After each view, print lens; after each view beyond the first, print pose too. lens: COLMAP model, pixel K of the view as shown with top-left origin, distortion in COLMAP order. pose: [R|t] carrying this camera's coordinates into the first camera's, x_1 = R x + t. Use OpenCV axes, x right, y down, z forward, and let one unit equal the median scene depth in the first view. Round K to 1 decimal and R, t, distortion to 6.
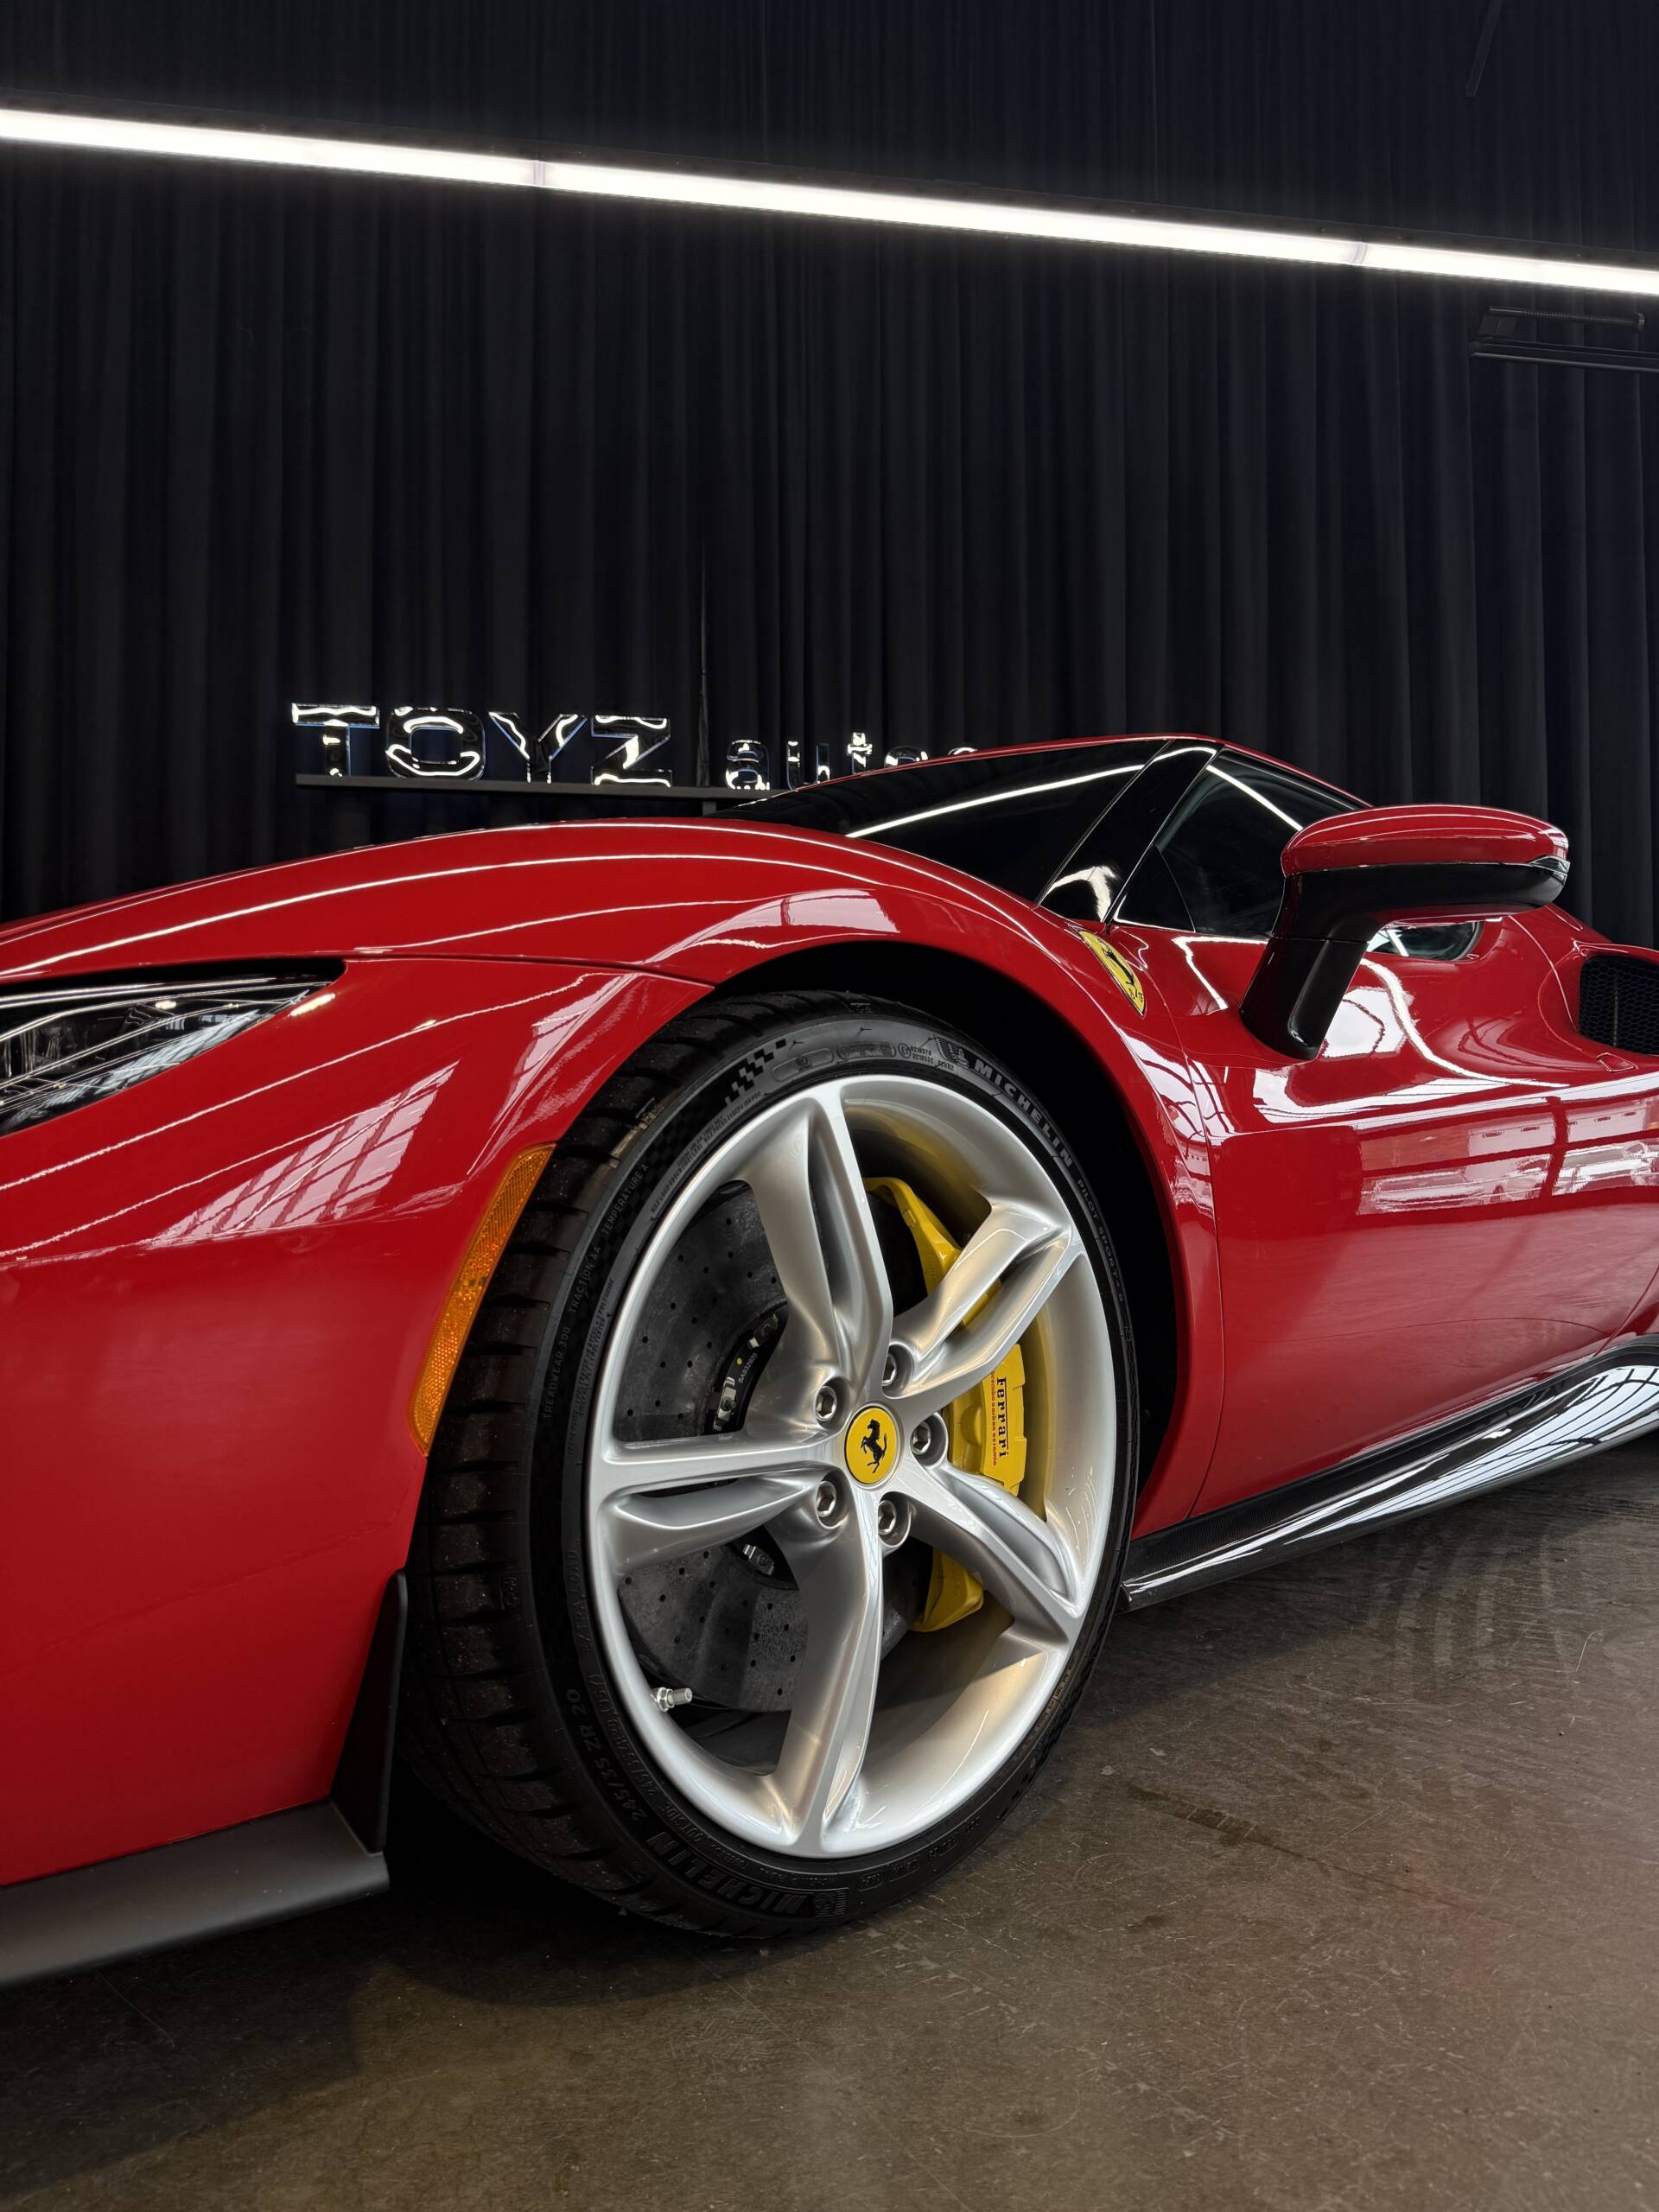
lens RADIAL K [[1549.2, 0, 823.9], [0, 1549.2, 1142.1], [0, 0, 1]] dist [0.043541, -0.056769]
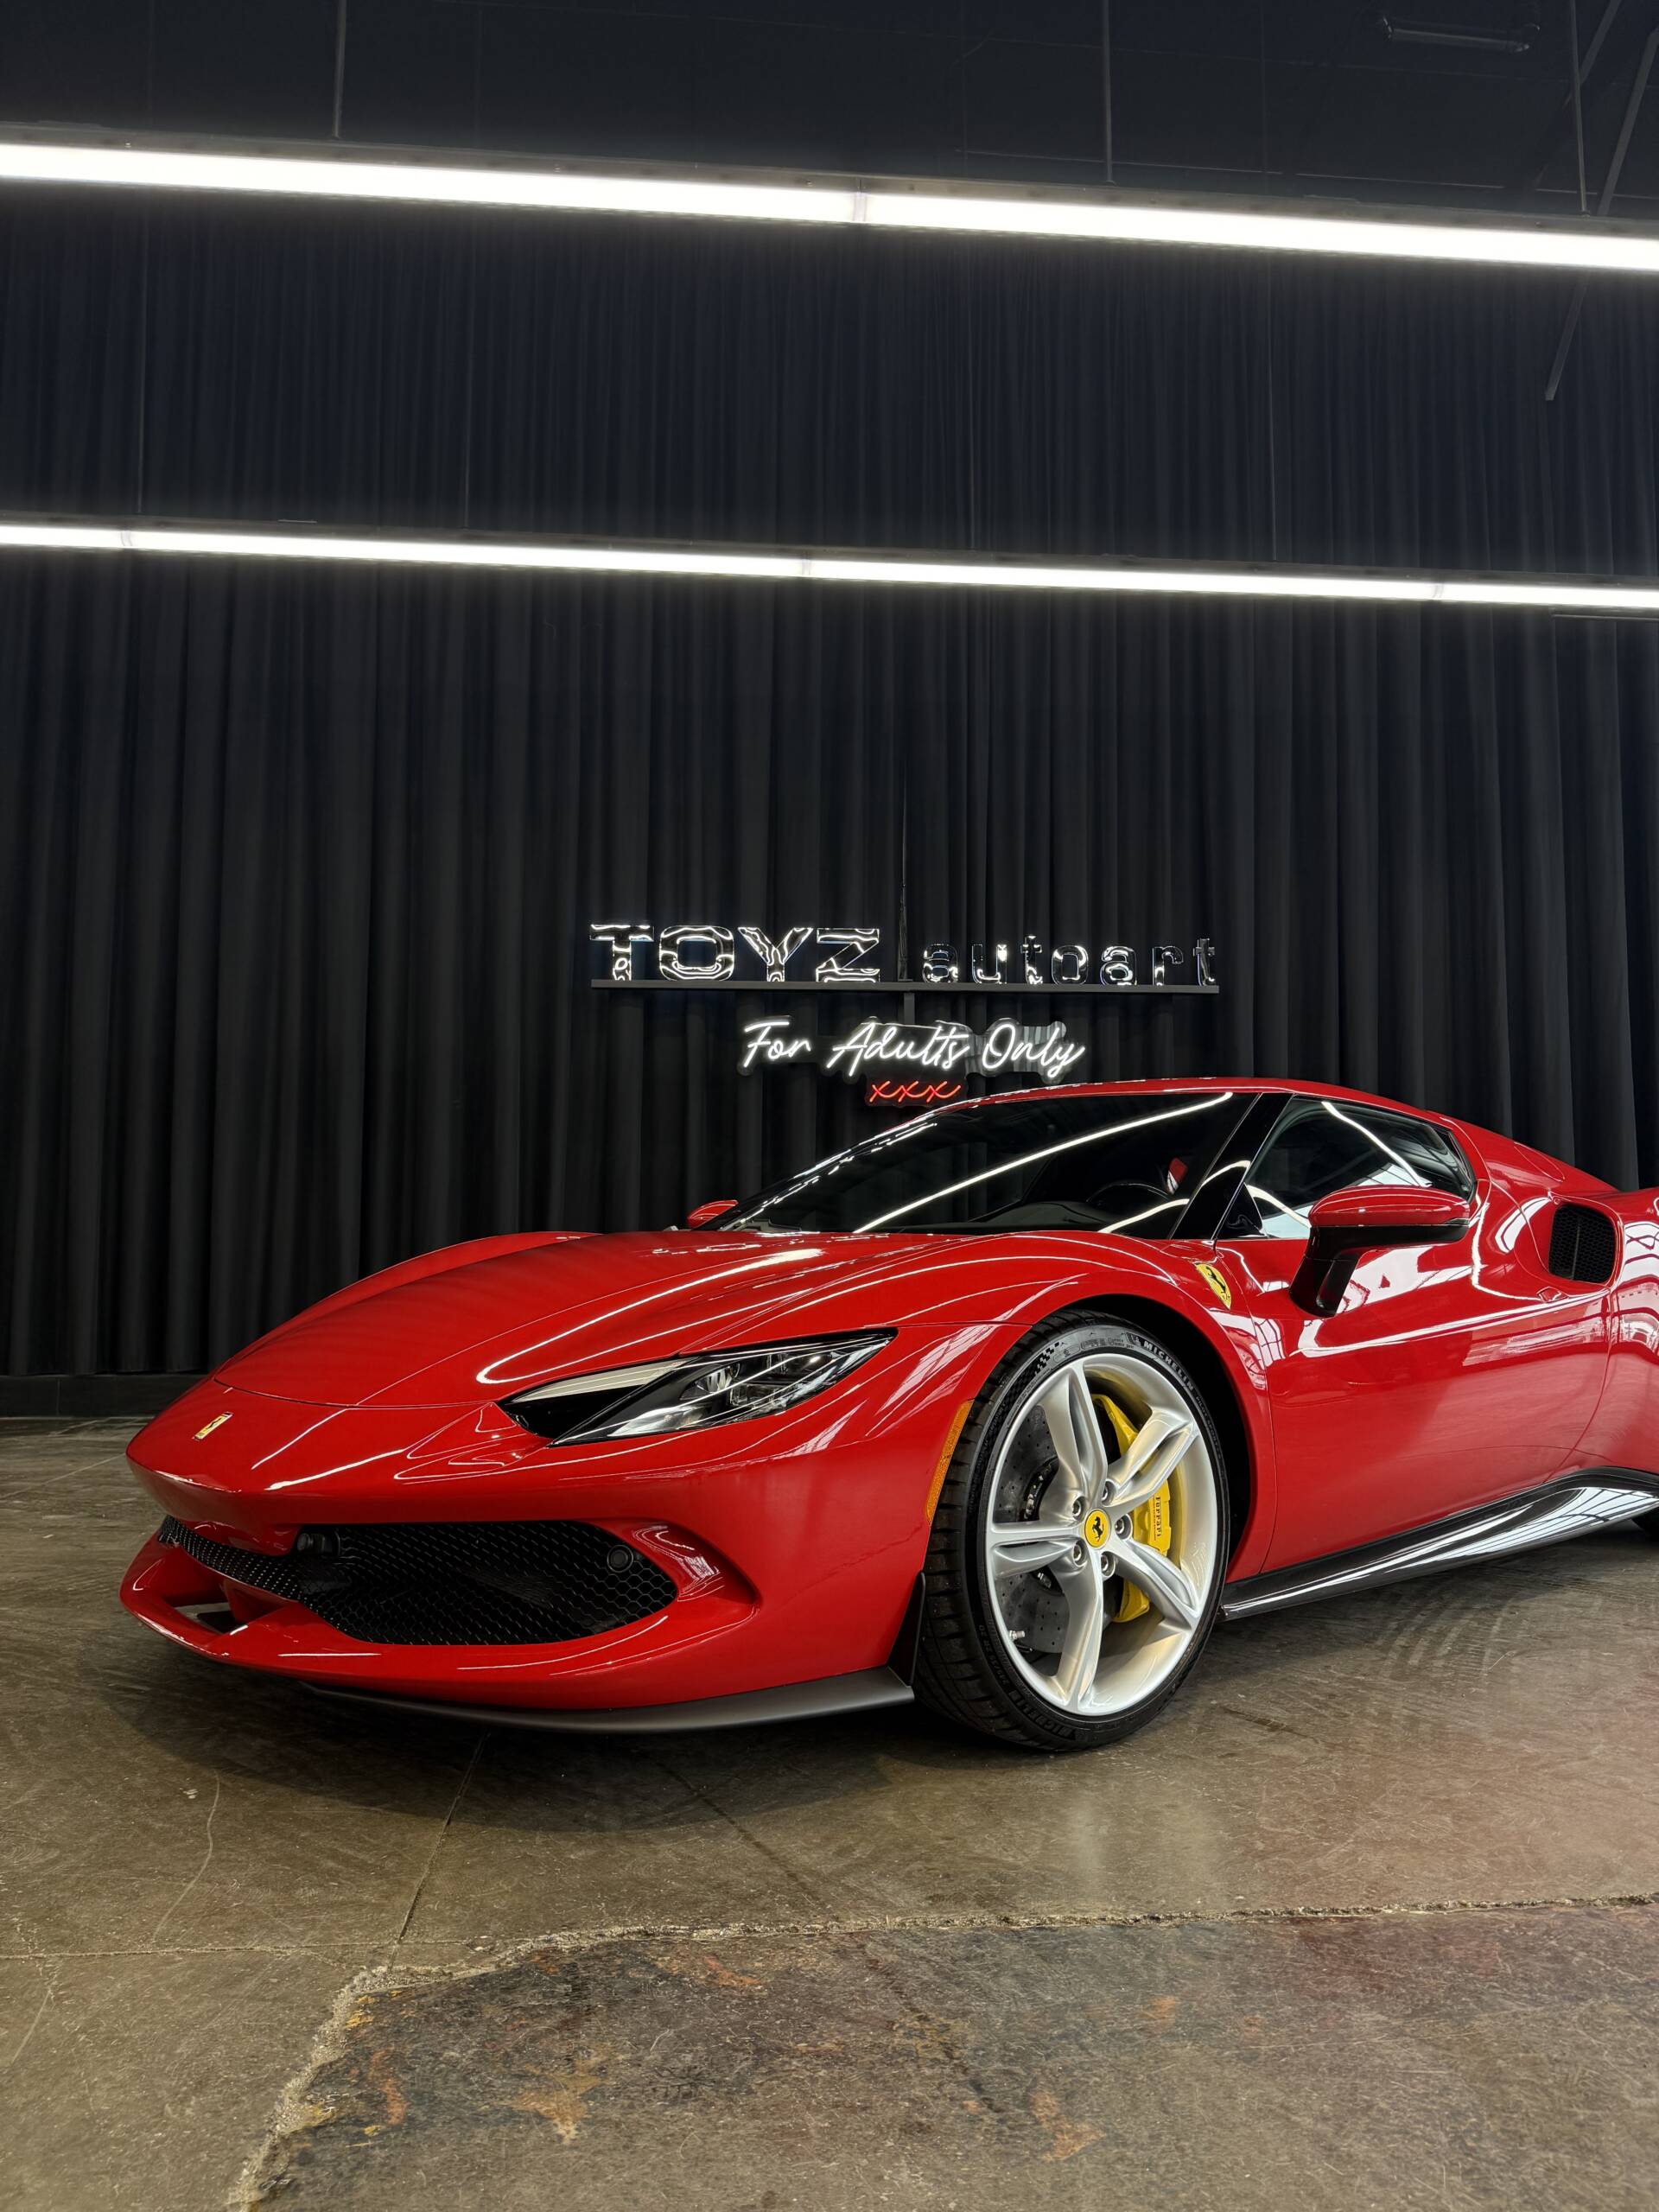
lens RADIAL K [[1549.2, 0, 821.2], [0, 1549.2, 1114.0], [0, 0, 1]] dist [0.043541, -0.056769]
pose [[0.995494, 0.004293, -0.094728, -0.140961], [-0.010193, 0.998031, -0.061883, -0.229128], [0.094276, 0.062569, 0.993578, -1.156571]]
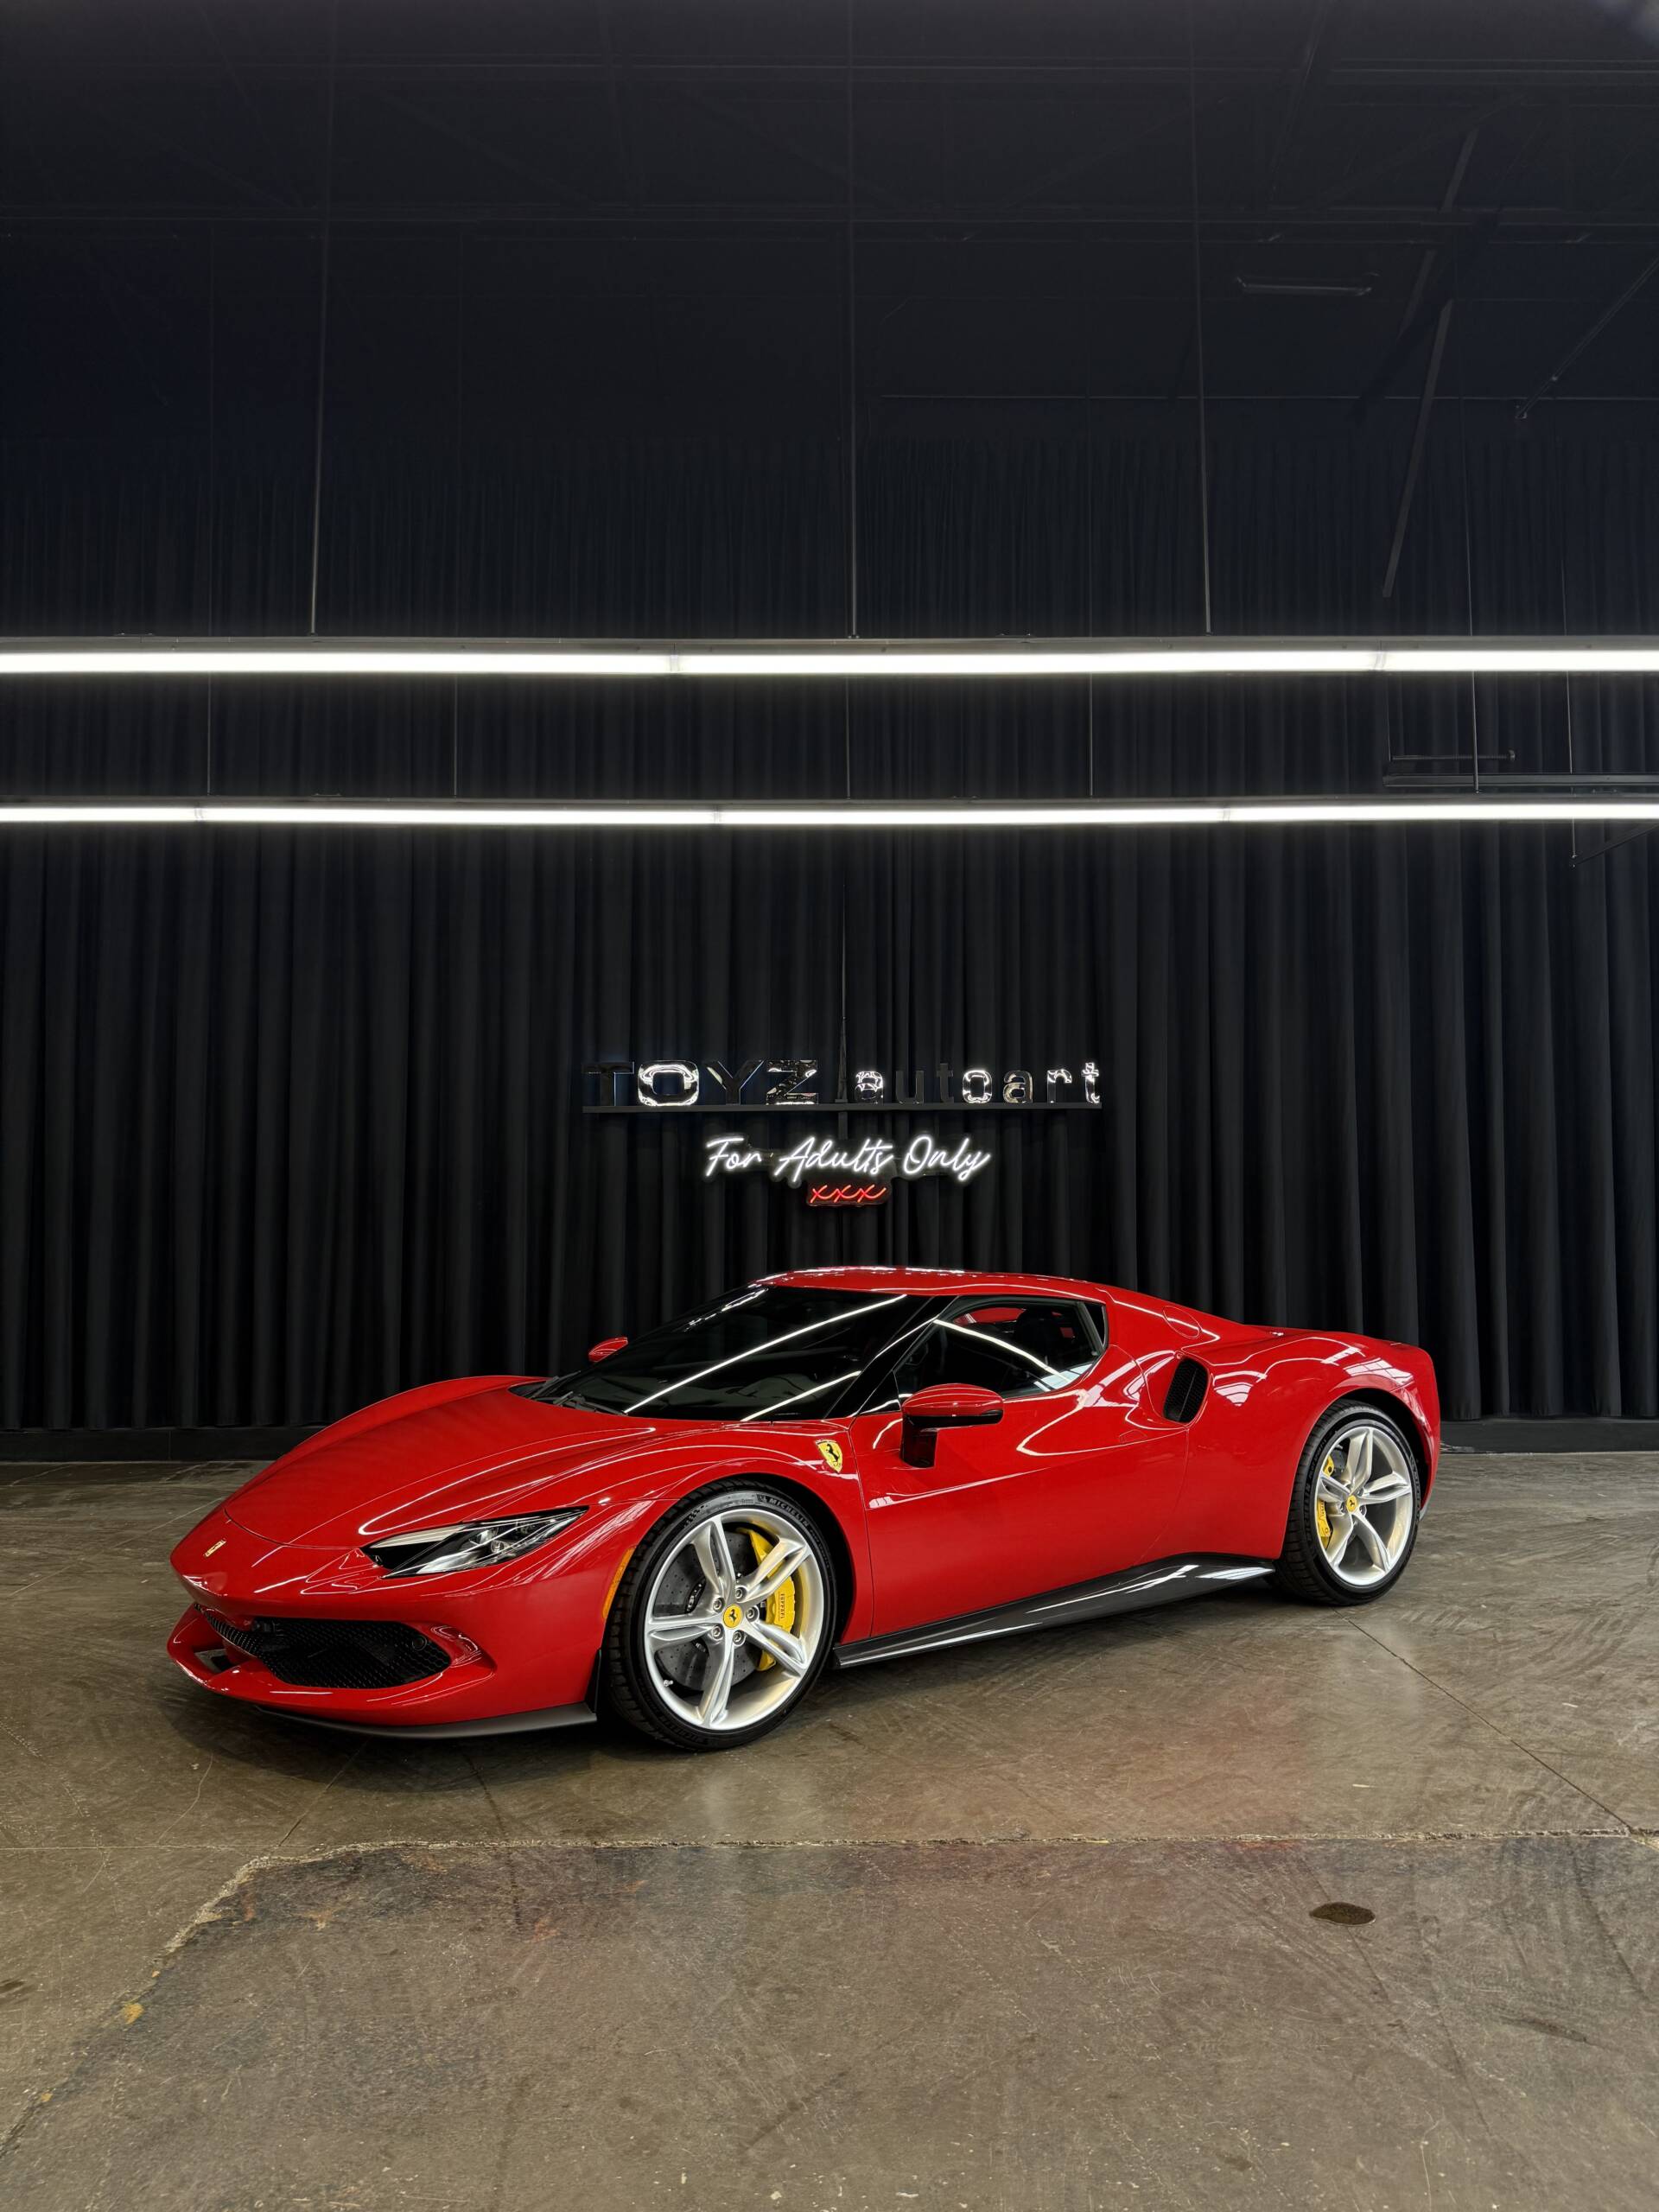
lens RADIAL K [[1549.2, 0, 821.5], [0, 1549.2, 1106.0], [0, 0, 1]] dist [0.043541, -0.056769]
pose [[0.985174, -0.005702, -0.171466, 0.811362], [-0.002778, 0.998786, -0.049174, -0.762153], [0.171538, 0.048921, 0.983962, -2.413896]]
